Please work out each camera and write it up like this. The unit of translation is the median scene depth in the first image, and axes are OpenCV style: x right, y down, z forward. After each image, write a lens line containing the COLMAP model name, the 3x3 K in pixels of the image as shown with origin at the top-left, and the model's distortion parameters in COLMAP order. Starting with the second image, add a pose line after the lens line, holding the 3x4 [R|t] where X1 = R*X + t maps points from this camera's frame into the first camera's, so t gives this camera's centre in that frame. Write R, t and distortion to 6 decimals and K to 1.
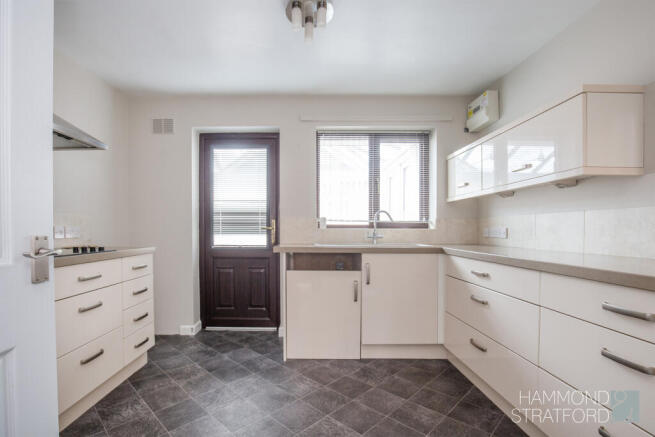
lens RADIAL K [[304.6, 0, 329.4], [0, 304.6, 231.9], [0, 0, 1]] dist [-0.002827, 0.000097]
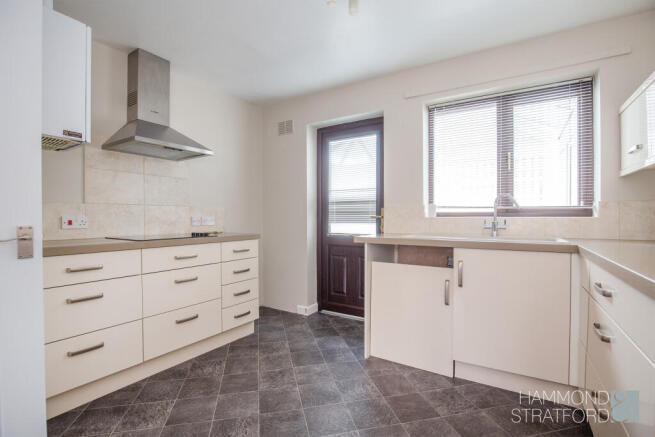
lens RADIAL K [[309.5, 0, 327.5], [0, 309.5, 218.5], [0, 0, 1]] dist [0.001333, 0.000261]
pose [[0.855793, -0.000534, -0.517319, 0.202804], [-0.001490, 0.999993, -0.003498, -0.003752], [0.517317, 0.003764, 0.855786, 0.097255]]
